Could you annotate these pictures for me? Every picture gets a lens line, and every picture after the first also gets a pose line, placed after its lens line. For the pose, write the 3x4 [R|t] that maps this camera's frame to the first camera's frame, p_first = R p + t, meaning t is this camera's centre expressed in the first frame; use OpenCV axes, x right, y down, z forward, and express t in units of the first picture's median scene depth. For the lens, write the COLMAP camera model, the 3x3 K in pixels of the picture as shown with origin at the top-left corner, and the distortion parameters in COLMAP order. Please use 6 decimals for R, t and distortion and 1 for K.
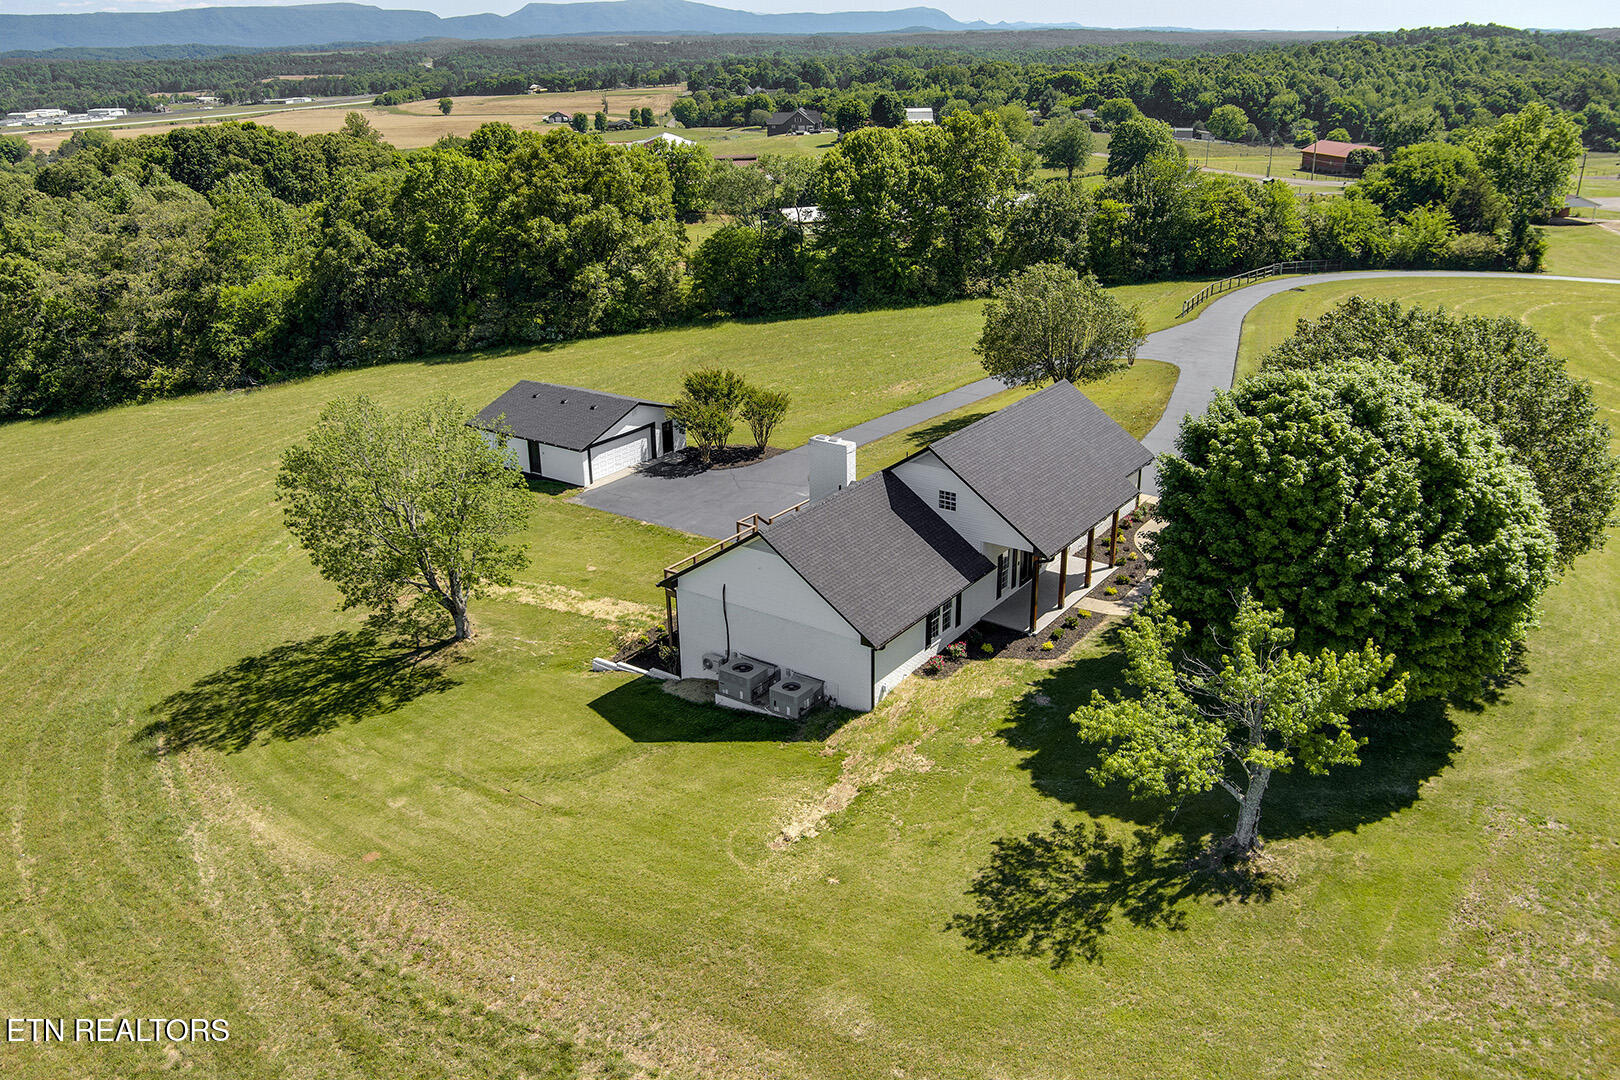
lens RADIAL K [[1339.7, 0, 803.8], [0, 1339.7, 547.4], [0, 0, 1]] dist [-0.072304, 0.031009]
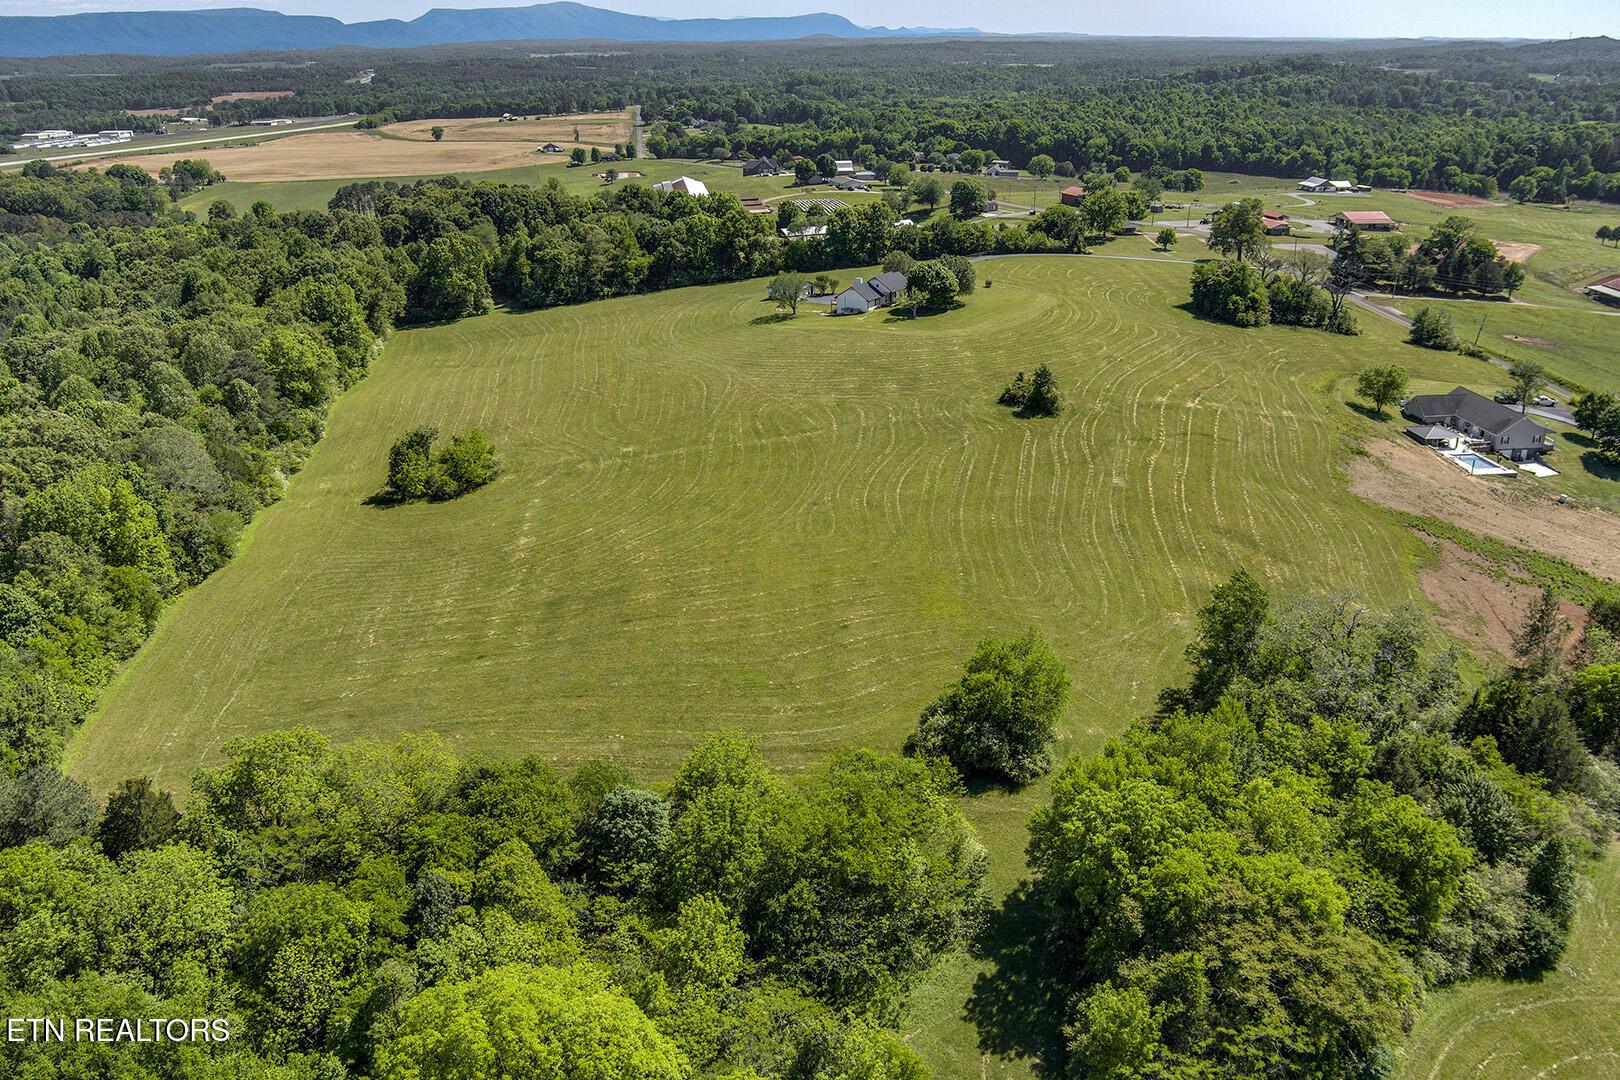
lens RADIAL K [[1339.7, 0, 800.5], [0, 1339.7, 537.0], [0, 0, 1]] dist [-0.072304, 0.031009]
pose [[0.997755, -0.018553, 0.064351, -0.050563], [0.019175, 0.999775, -0.009061, 0.088544], [-0.064168, 0.010274, 0.997886, -0.388434]]
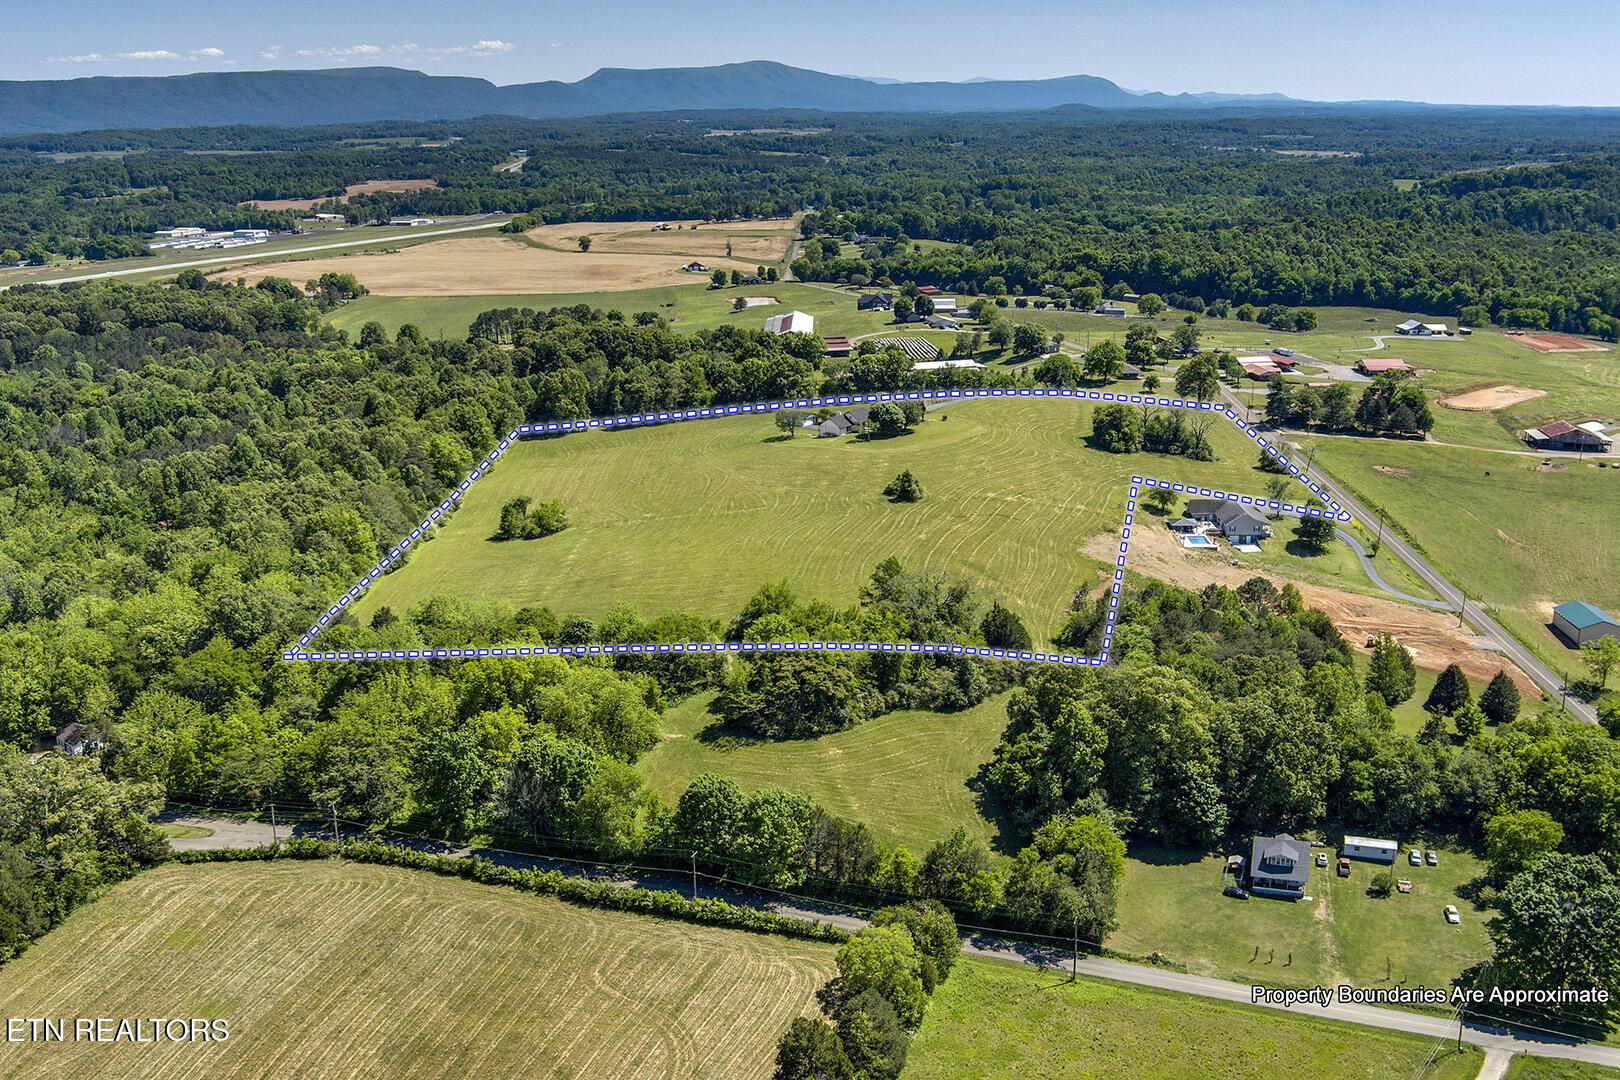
lens RADIAL K [[1730.5, 0, 812.2], [0, 1730.5, 548.0], [0, 0, 1]] dist [-0.056041, 0.000000]
pose [[0.997504, 0.023341, -0.066636, 0.046649], [-0.030932, 0.992854, -0.115261, 0.158126], [0.063470, 0.117034, 0.991098, -0.755194]]
